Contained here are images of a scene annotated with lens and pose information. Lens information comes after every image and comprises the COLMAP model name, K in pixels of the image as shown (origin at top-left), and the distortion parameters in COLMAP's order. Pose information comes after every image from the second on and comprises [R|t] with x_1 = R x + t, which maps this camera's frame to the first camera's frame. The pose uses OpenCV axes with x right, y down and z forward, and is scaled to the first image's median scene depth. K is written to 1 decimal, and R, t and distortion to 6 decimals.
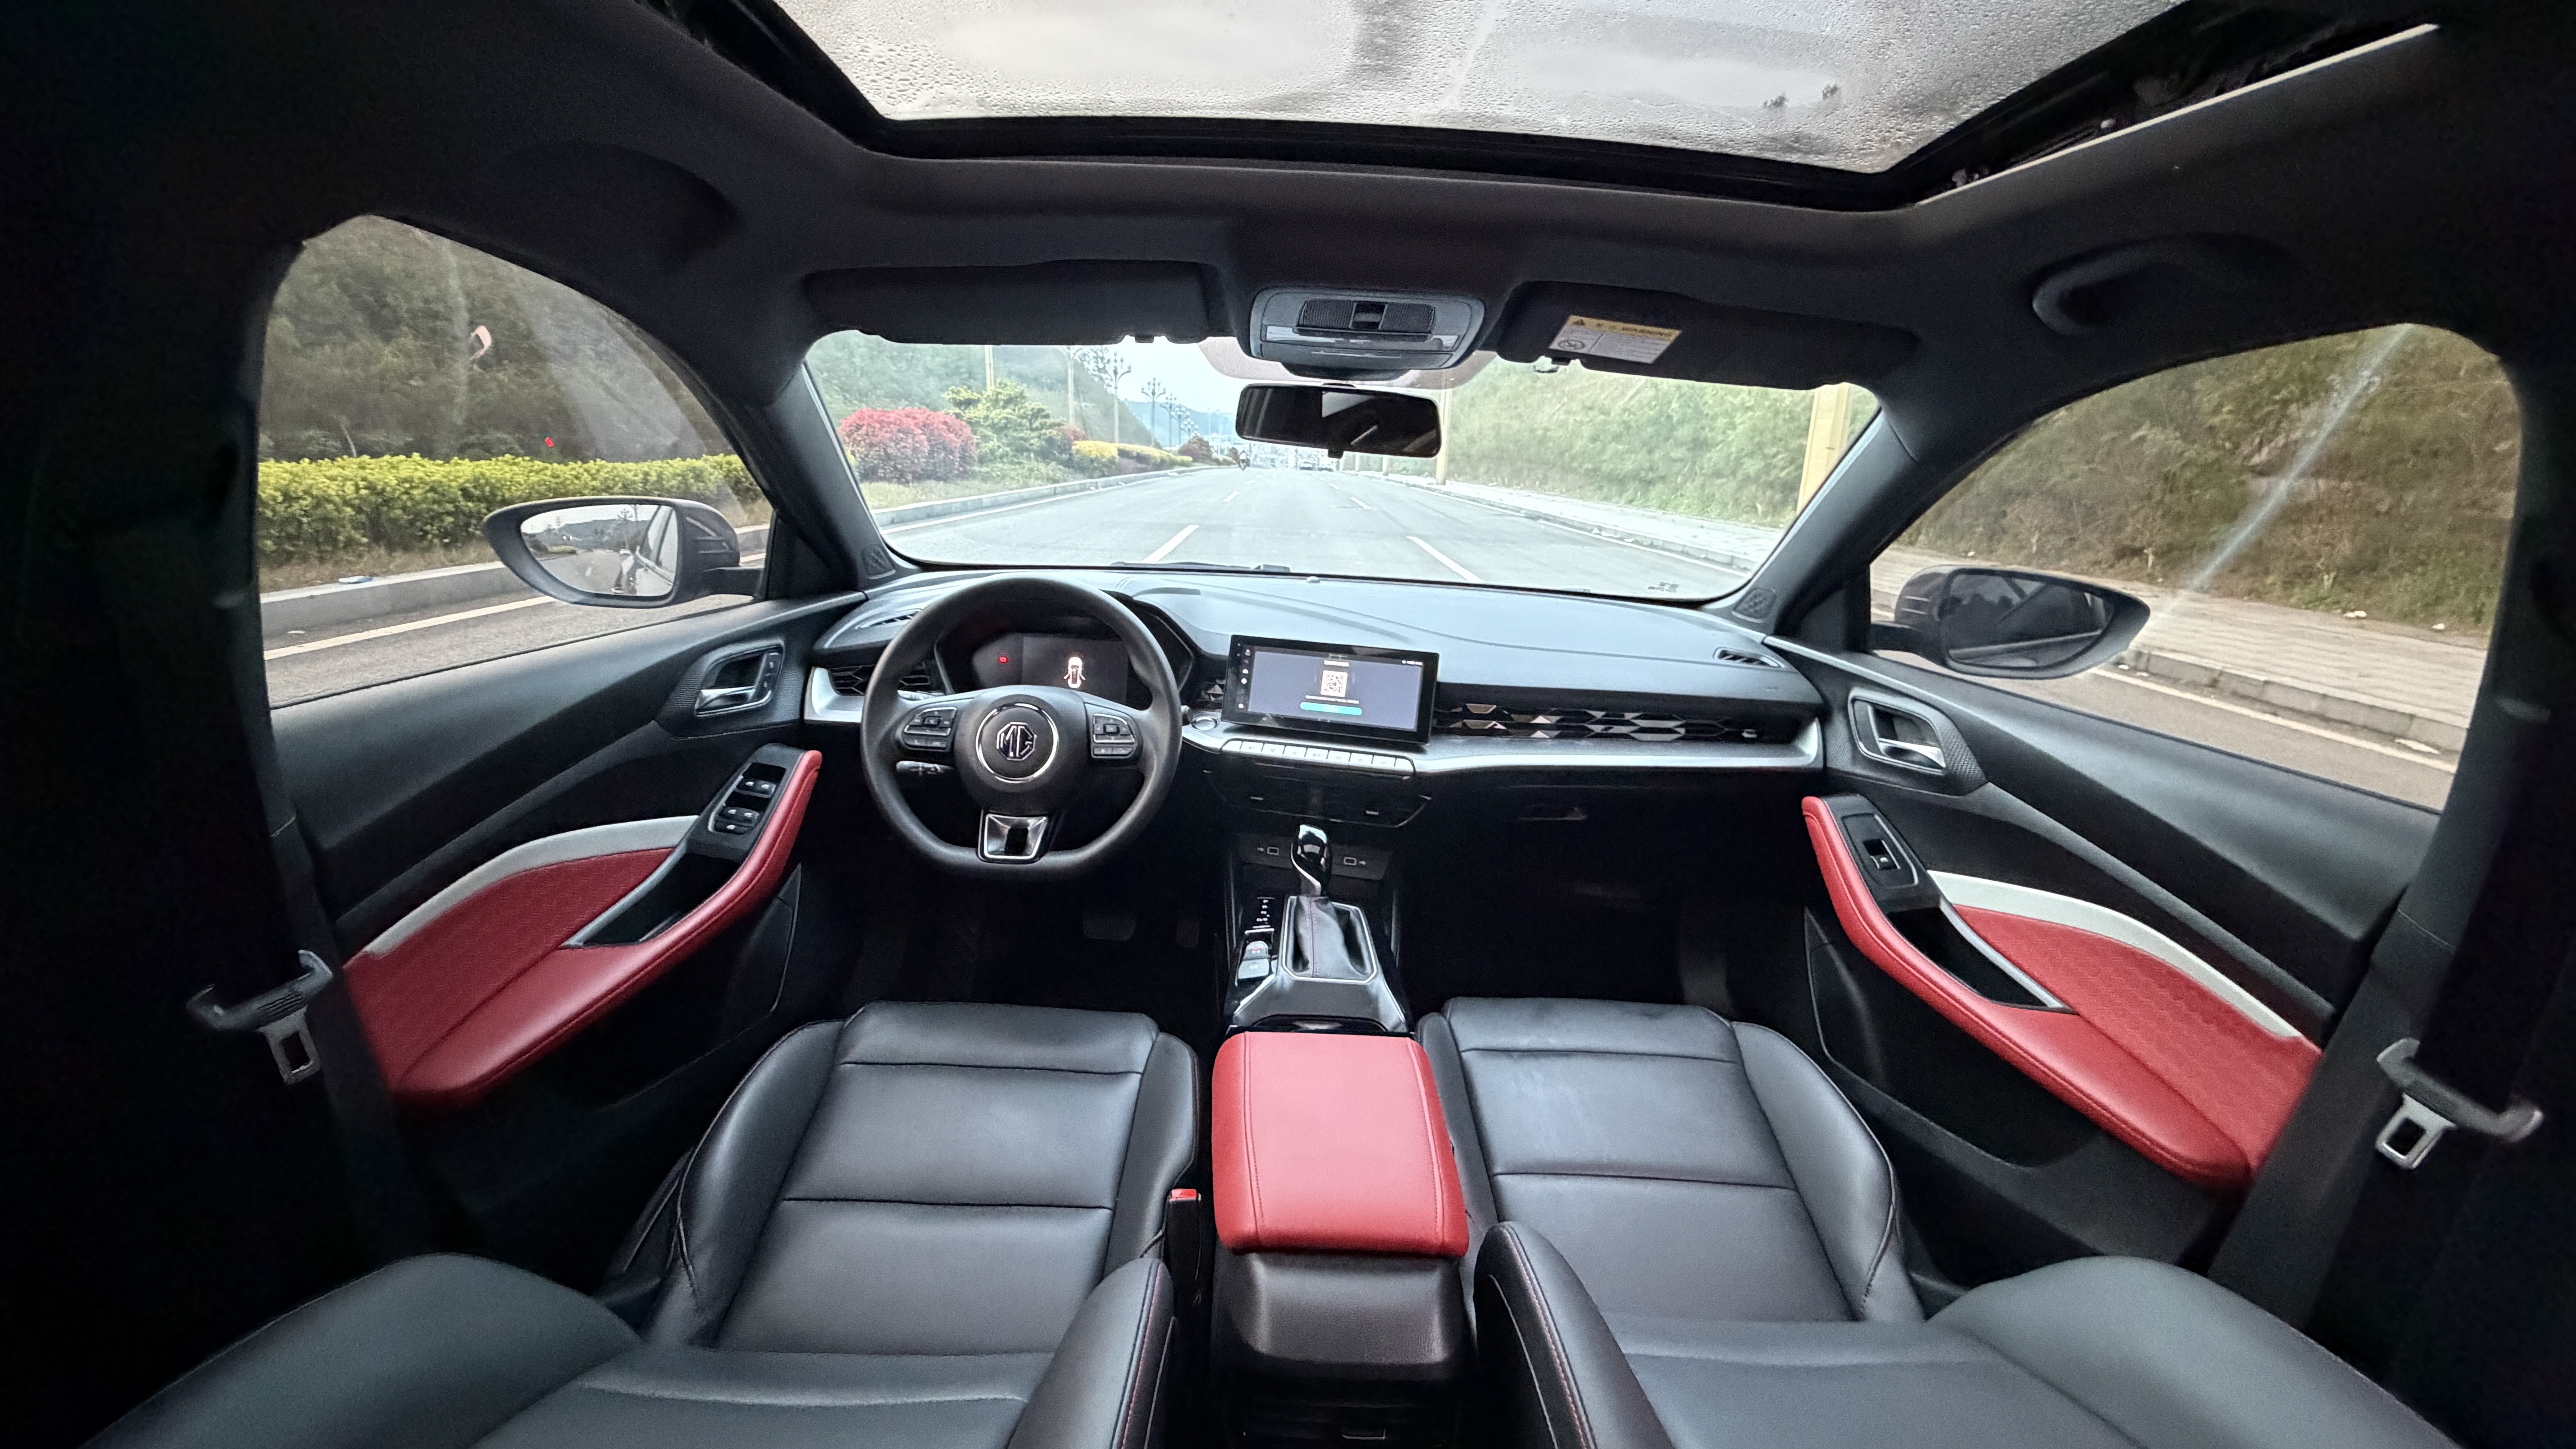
lens RADIAL K [[1020.5, 0, 1291.4], [0, 1020.5, 709.6], [0, 0, 1]] dist [0.001537, 0.000180]
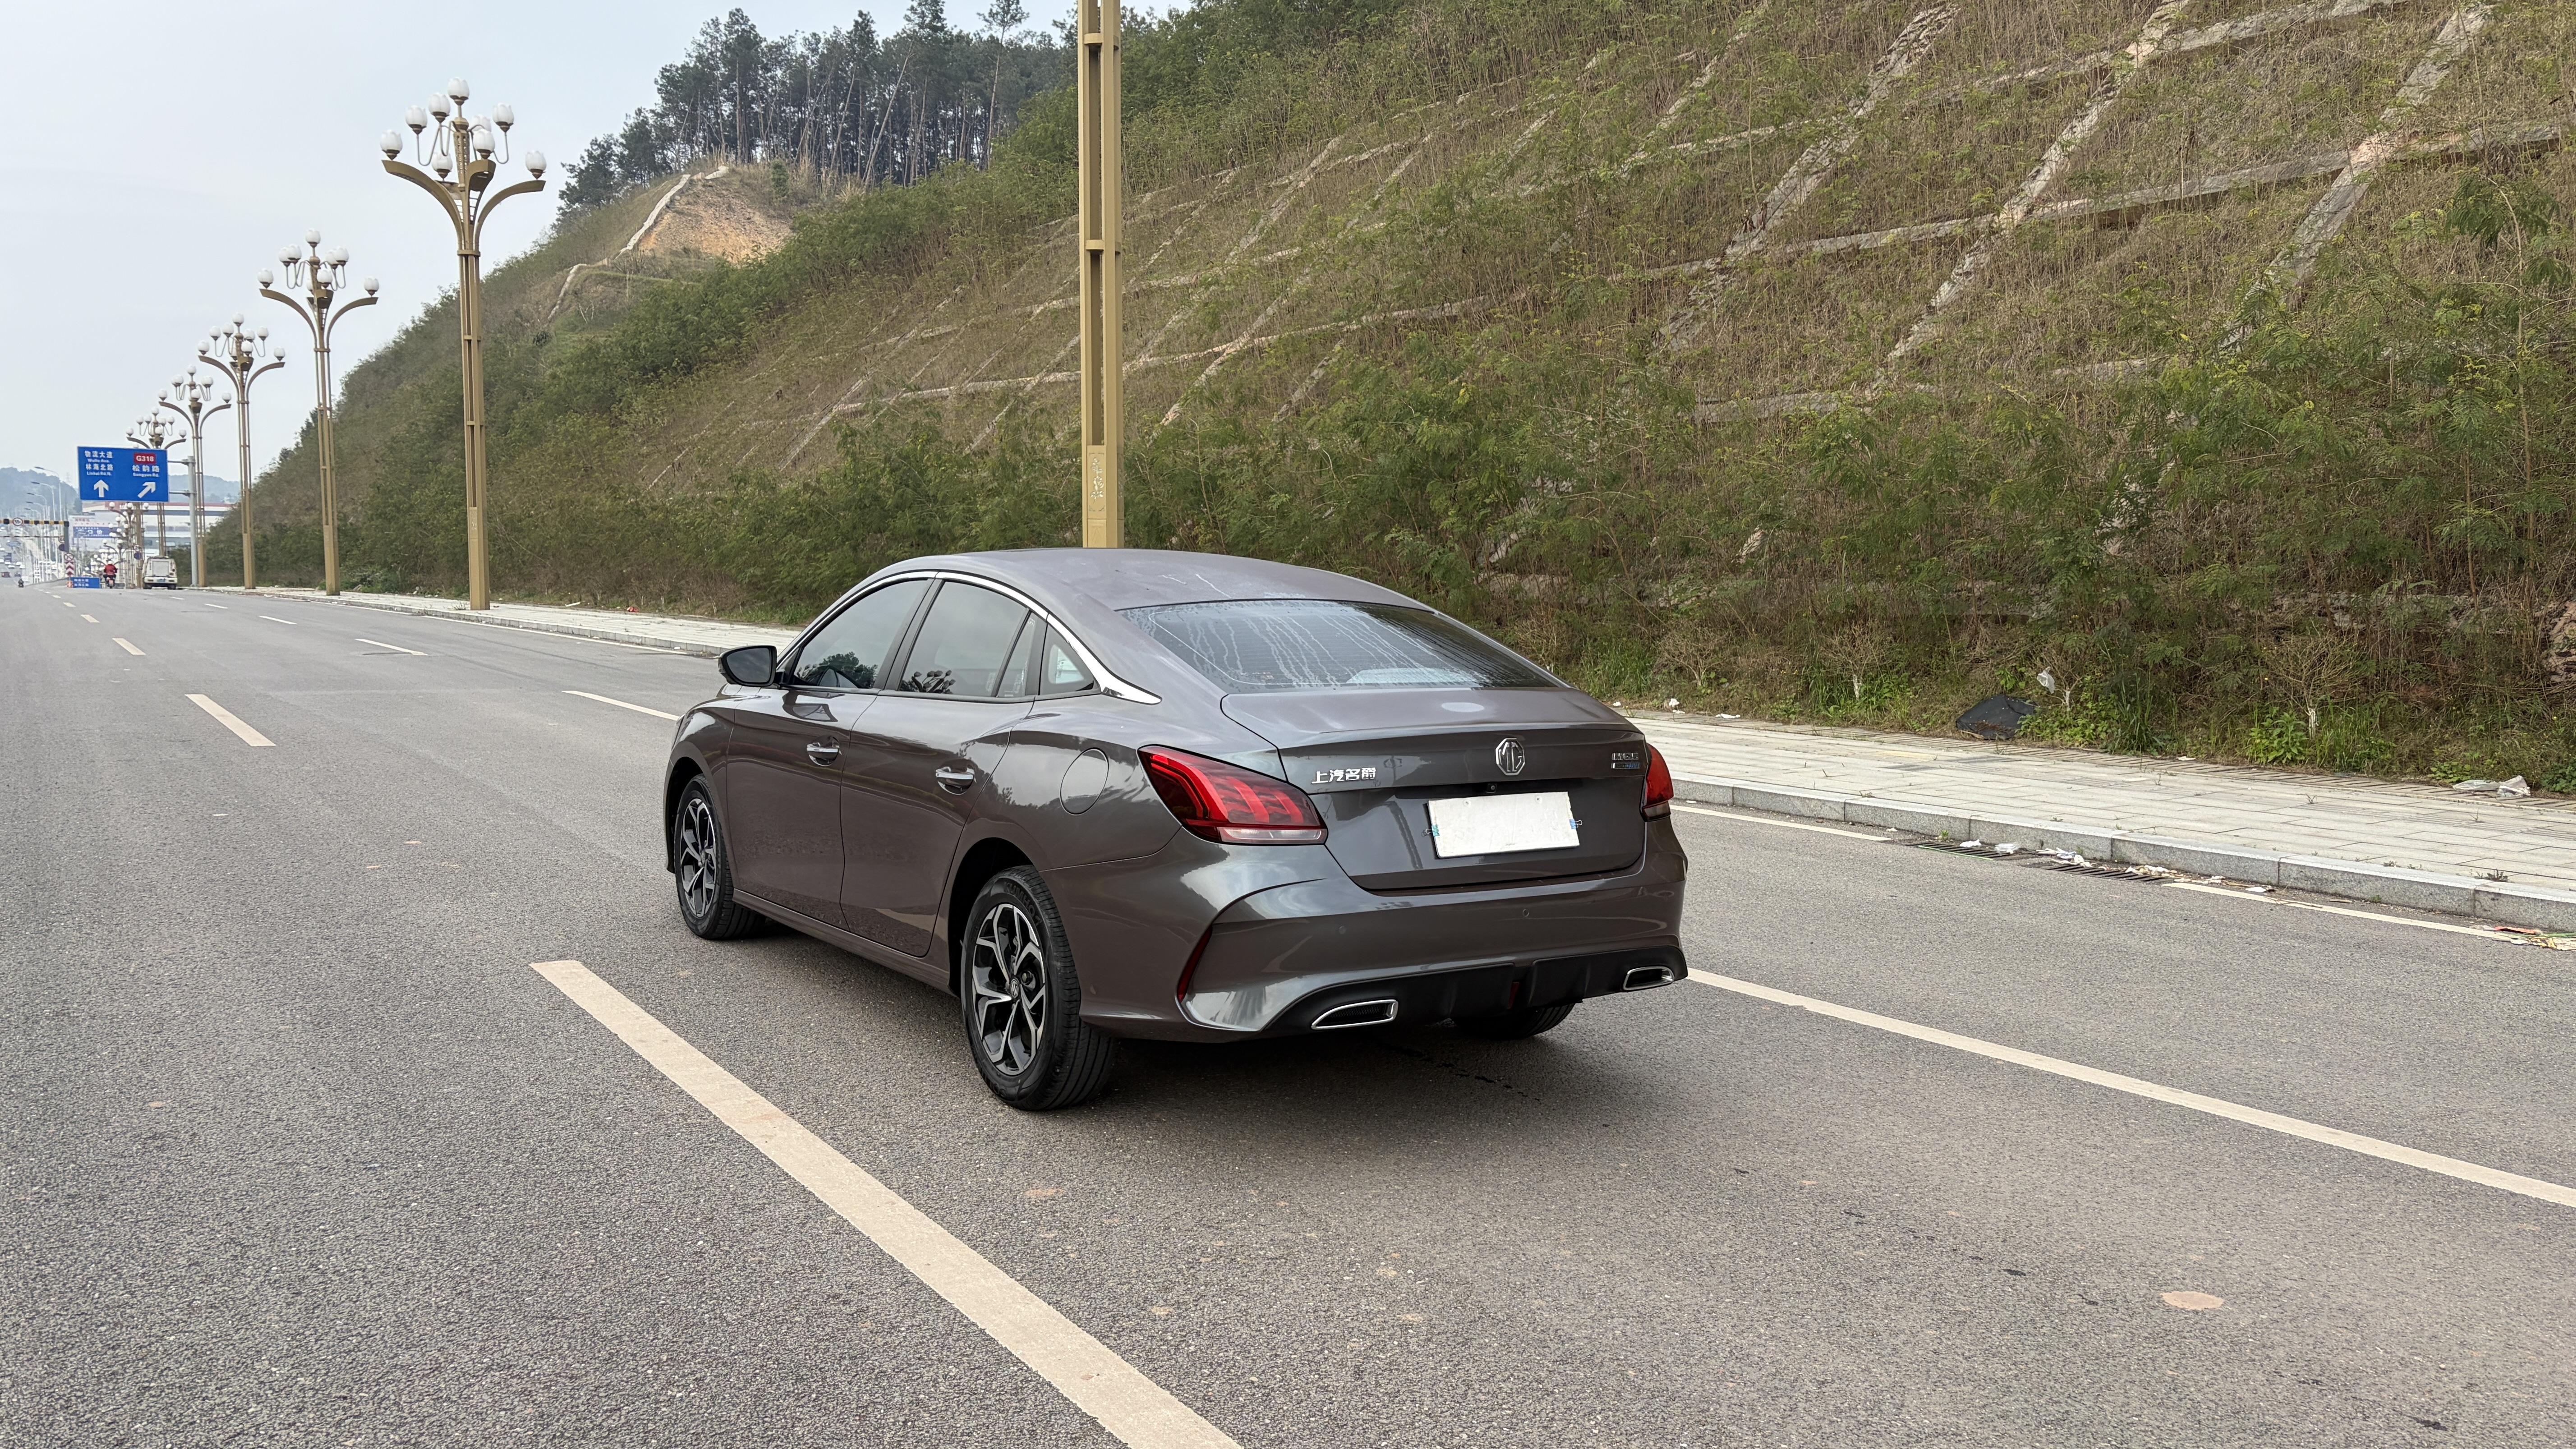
lens RADIAL K [[1953.7, 0, 1291.5], [0, 1953.7, 744.8], [0, 0, 1]] dist [0.007116, -0.000211]
pose [[0.838366, -0.076549, 0.539707, -1.805023], [0.151348, 0.983851, -0.095557, 0.596810], [-0.523676, 0.161795, 0.836412, -3.128451]]
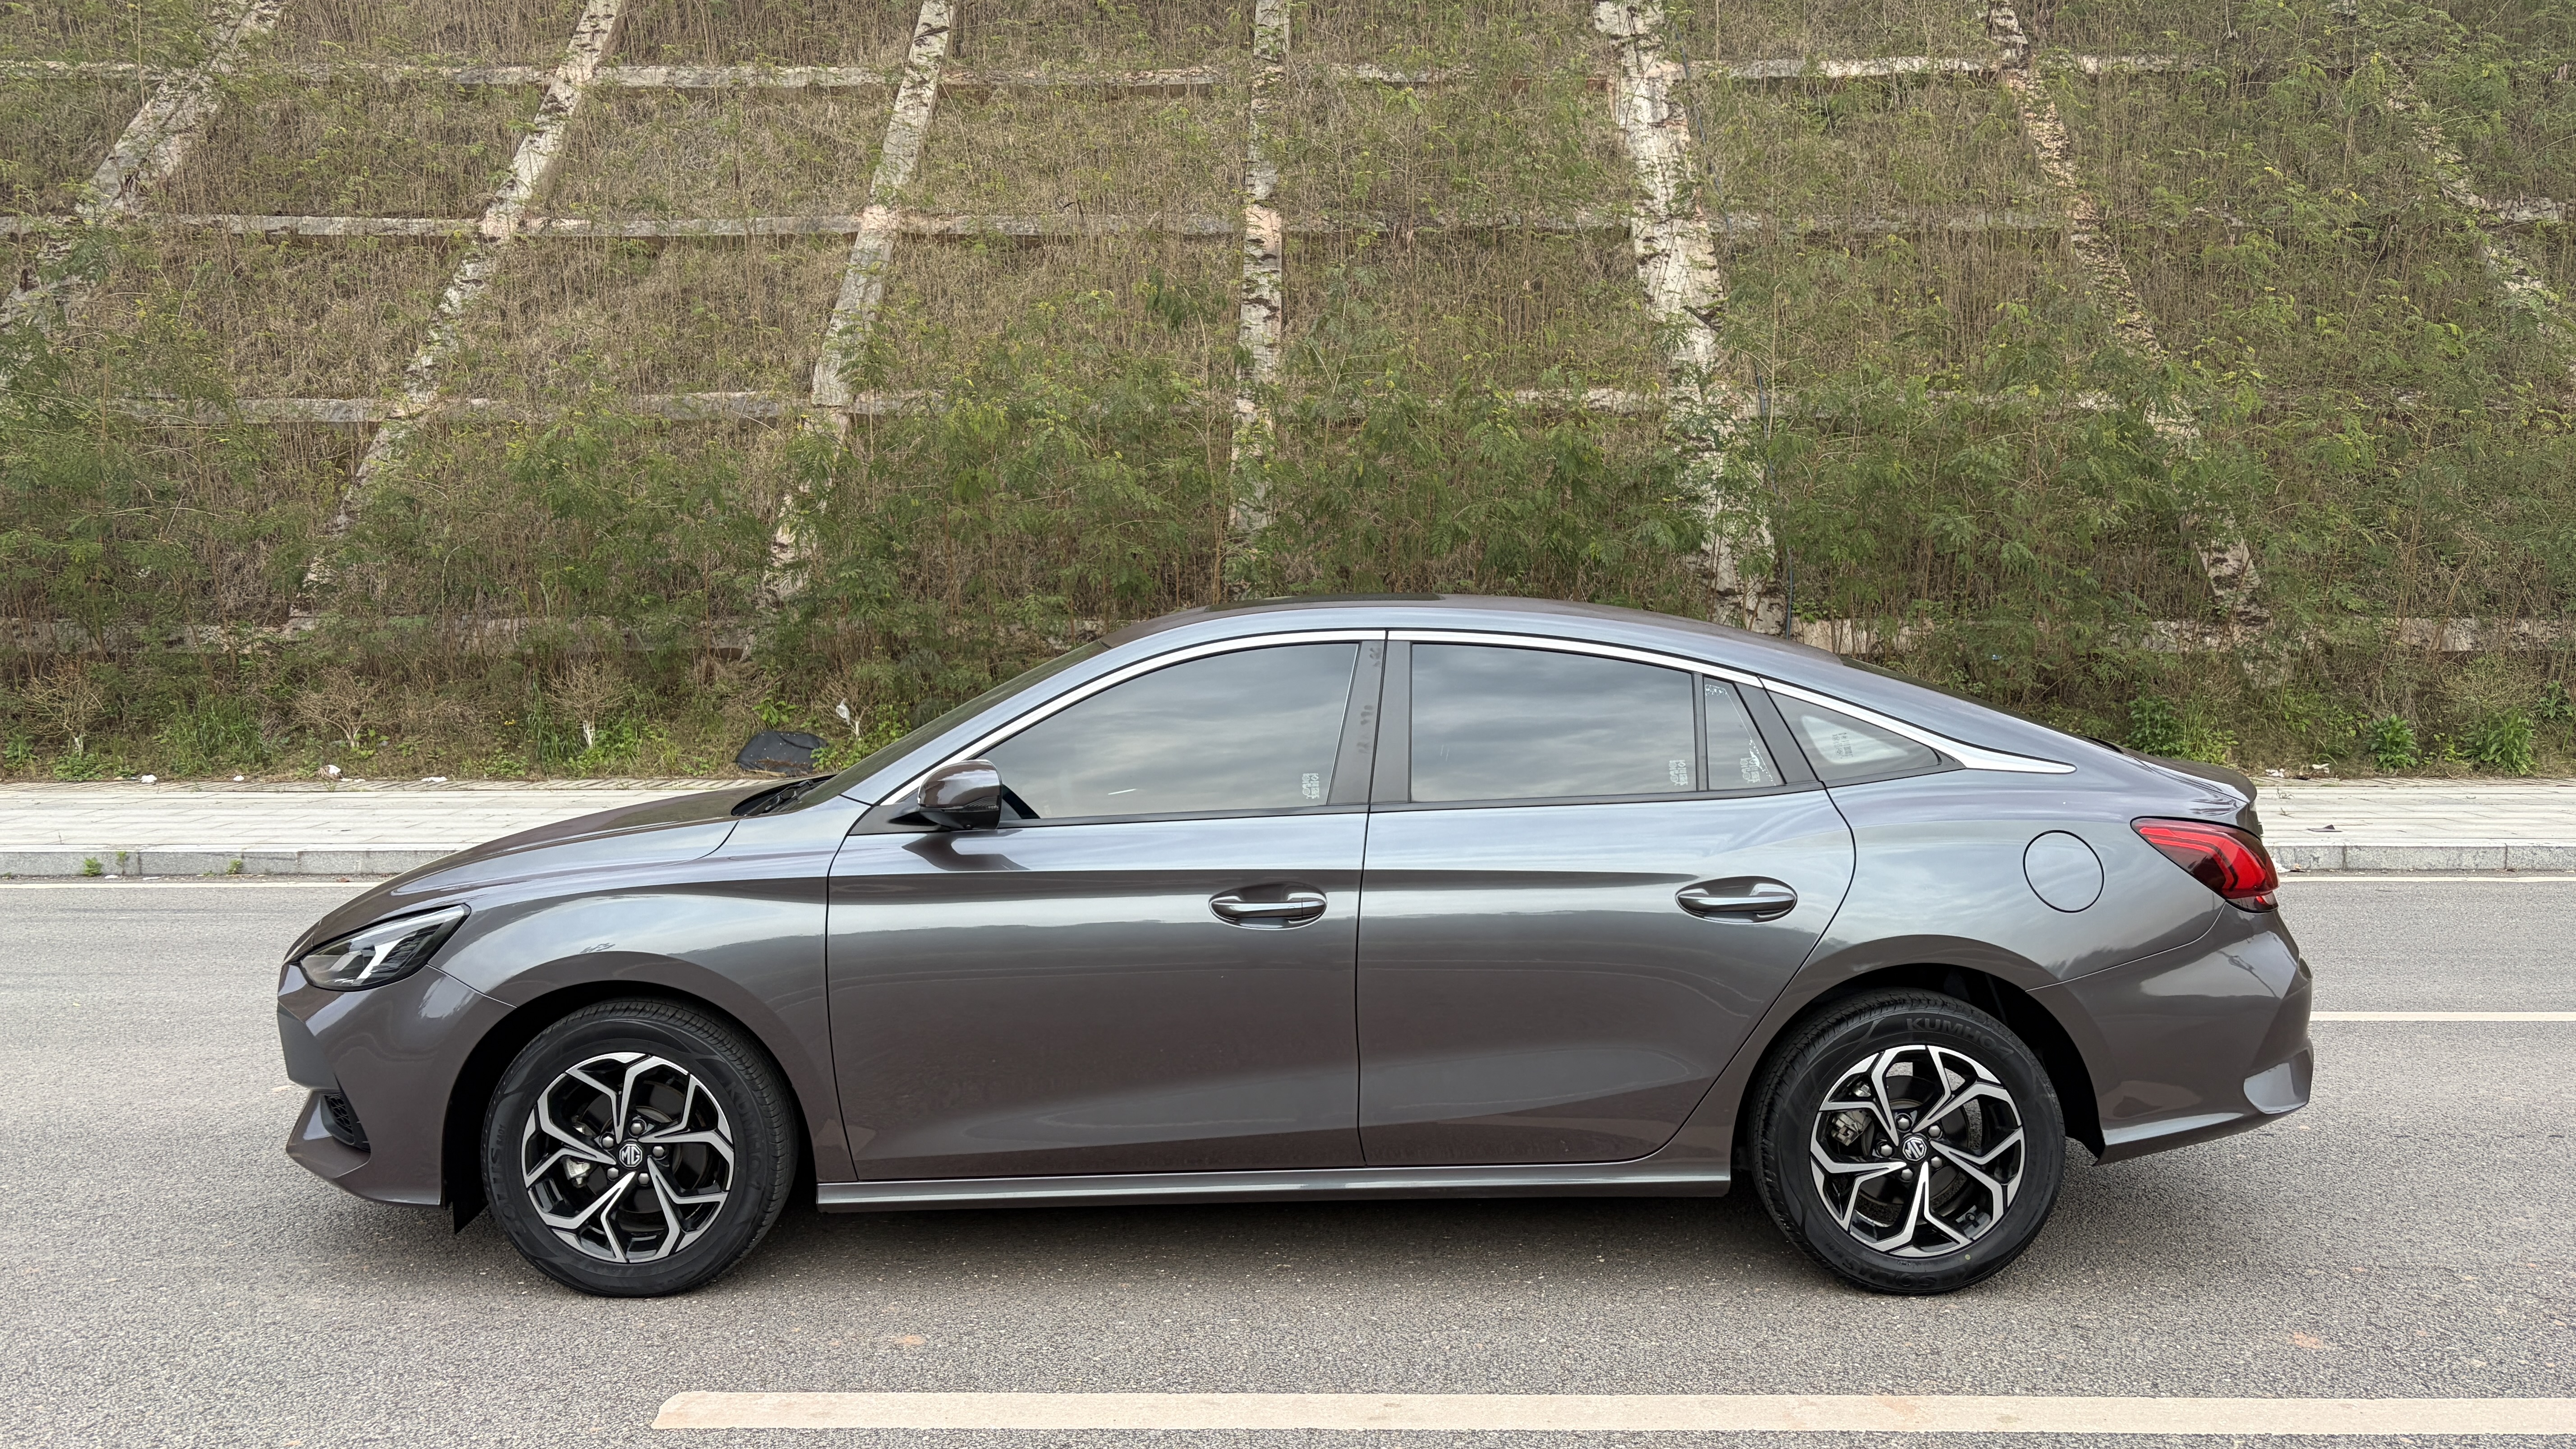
lens RADIAL K [[1975.9, 0, 1288.0], [0, 1975.9, 724.5], [0, 0, 1]] dist [0.000717, -0.003212]
pose [[0.009723, -0.096503, 0.995285, -2.988143], [0.242720, 0.965793, 0.091272, -0.336389], [-0.970048, 0.240688, 0.032813, 0.357754]]
